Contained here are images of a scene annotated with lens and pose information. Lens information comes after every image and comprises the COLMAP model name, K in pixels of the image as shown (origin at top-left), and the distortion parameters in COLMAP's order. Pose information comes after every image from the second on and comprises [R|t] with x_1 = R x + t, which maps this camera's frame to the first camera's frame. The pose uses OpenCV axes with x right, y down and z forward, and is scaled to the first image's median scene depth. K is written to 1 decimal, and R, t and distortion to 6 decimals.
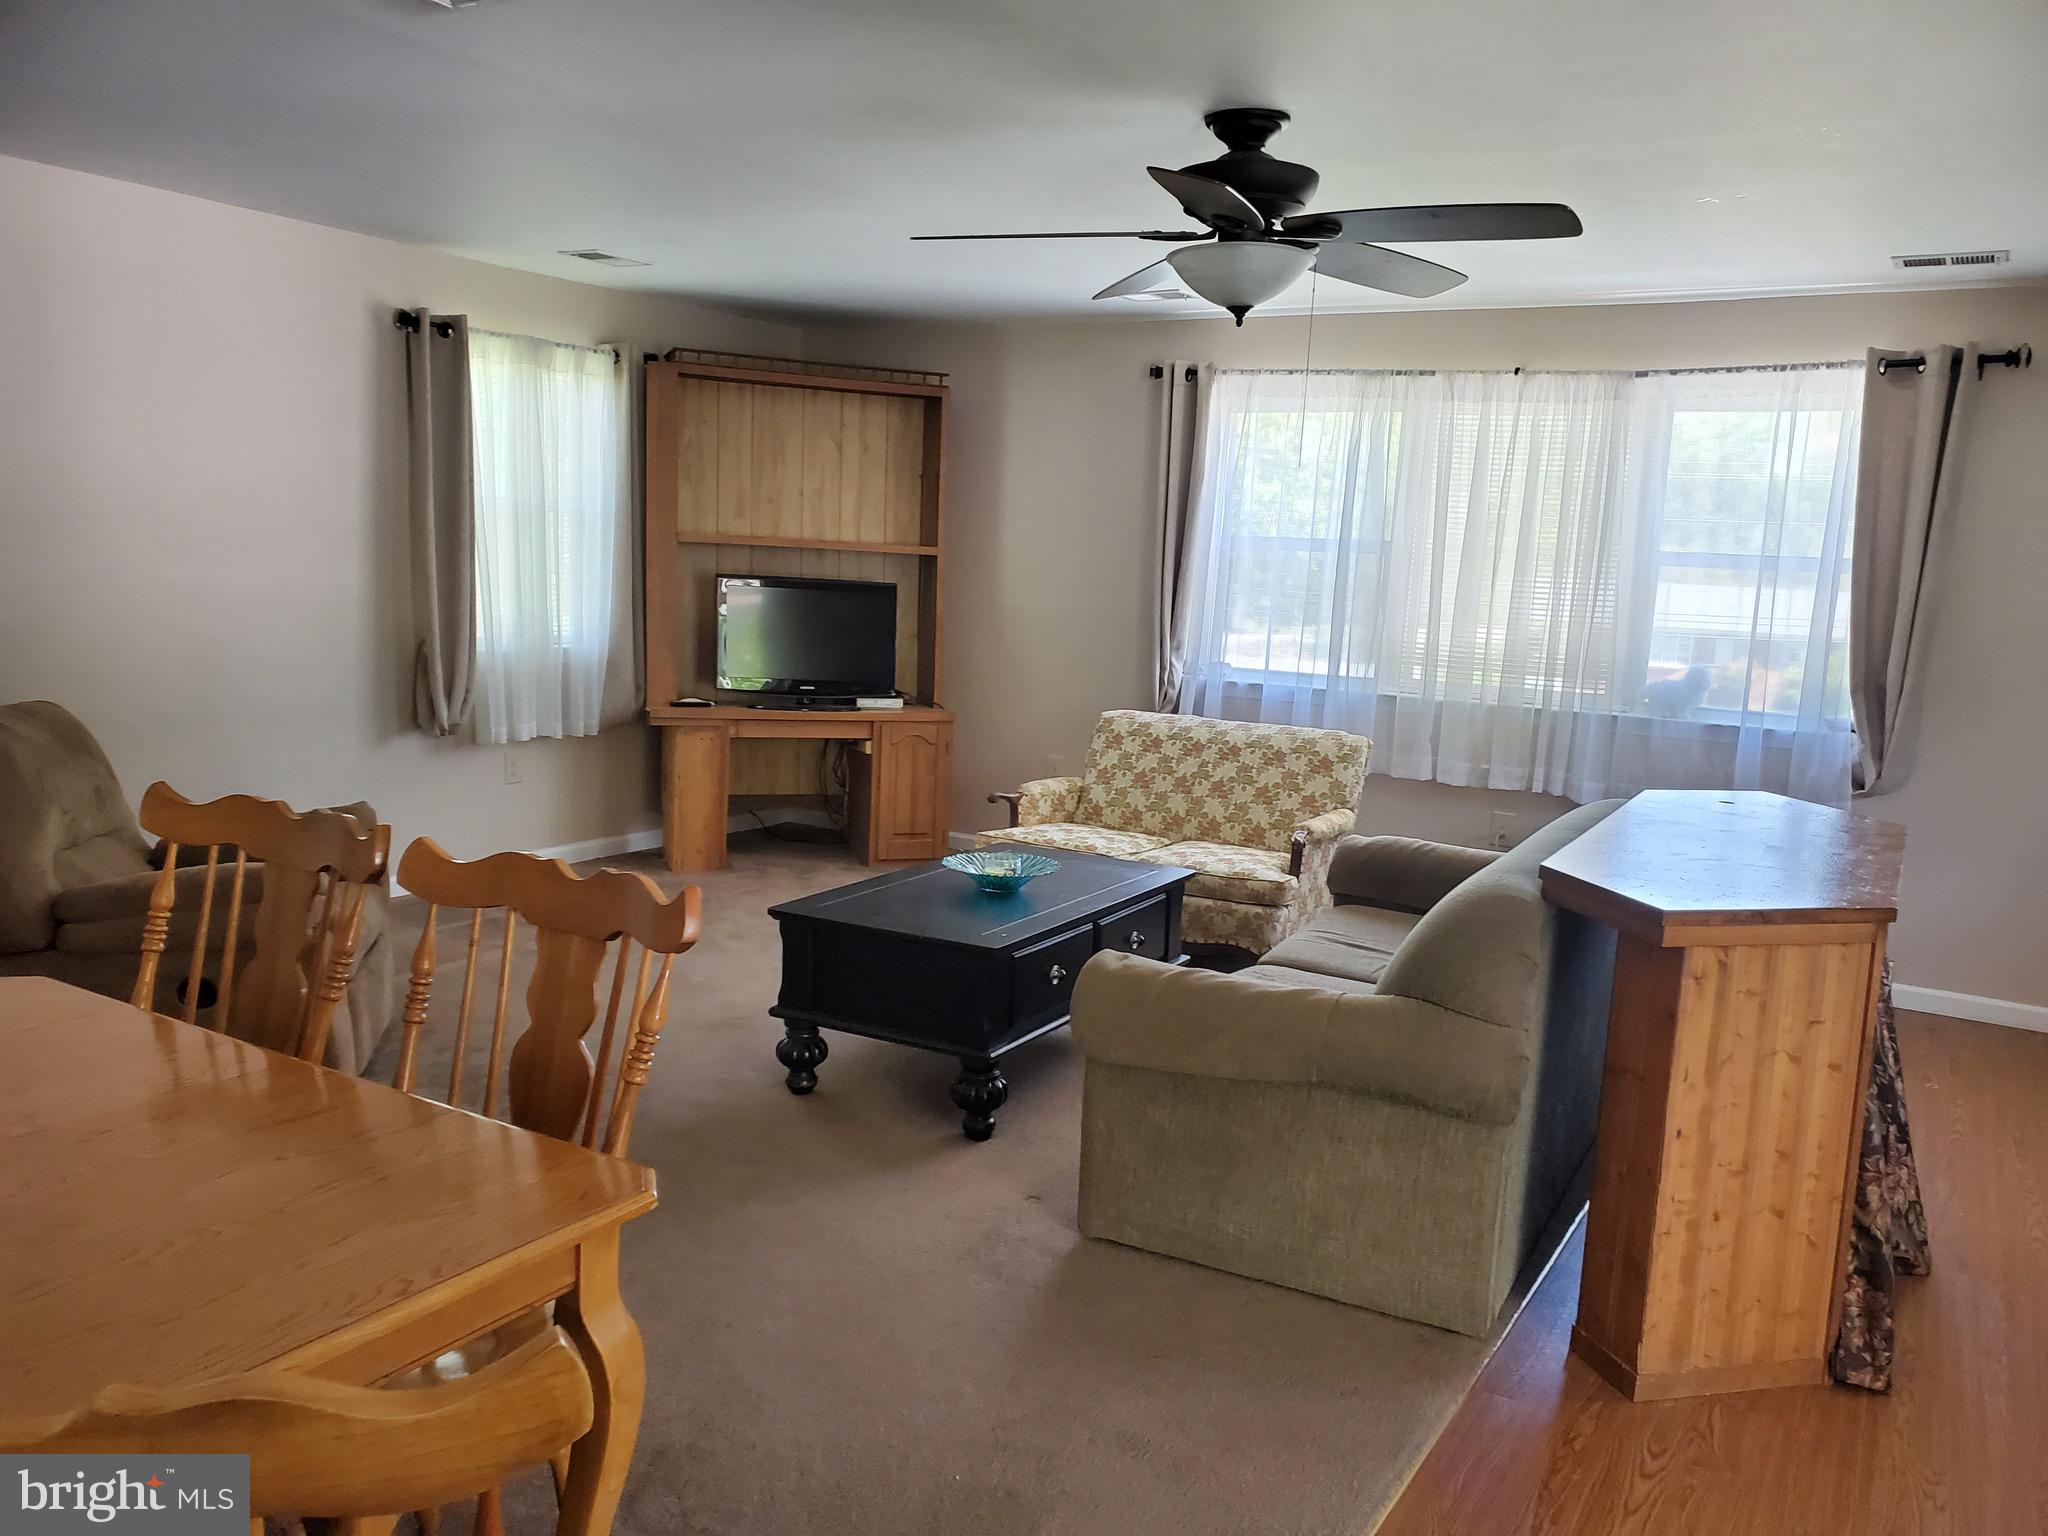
lens RADIAL K [[1581.6, 0, 1024.0], [0, 1581.6, 768.0], [0, 0, 1]] dist [0.005202, 0.008692]
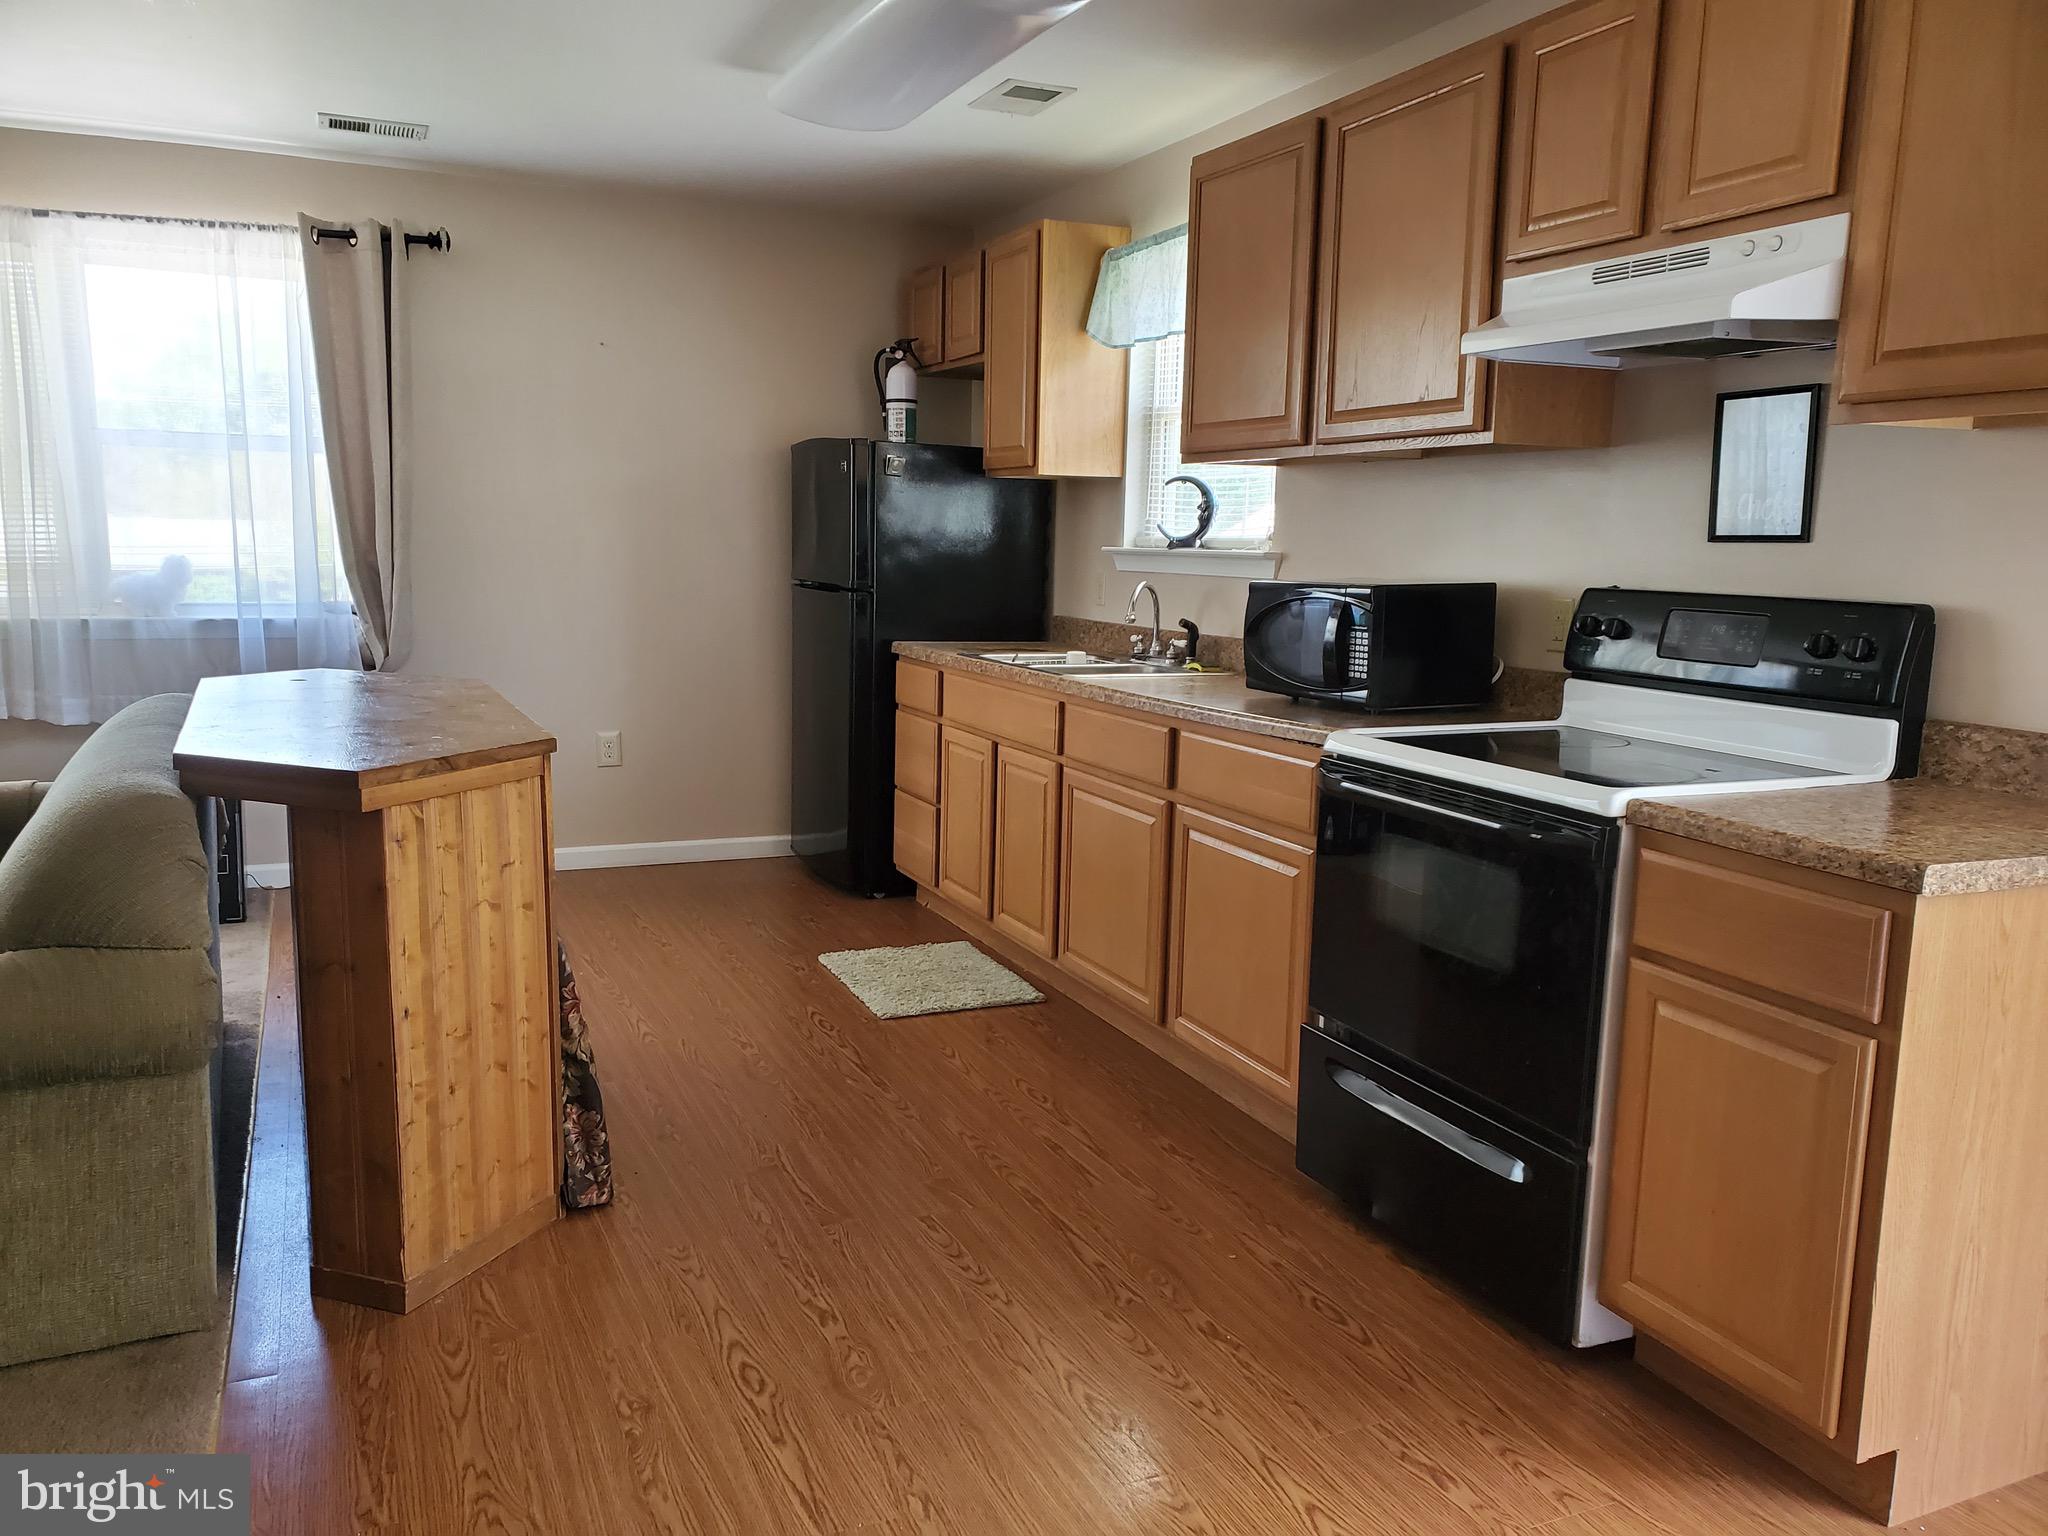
lens RADIAL K [[1570.4, 0, 1031.1], [0, 1570.4, 813.7], [0, 0, 1]] dist [-0.003349, 0.016646]
pose [[0.569523, -0.175420, 0.803039, -0.078854], [0.118190, 0.984287, 0.131190, 0.038112], [-0.813434, 0.020195, 0.581307, 0.164090]]
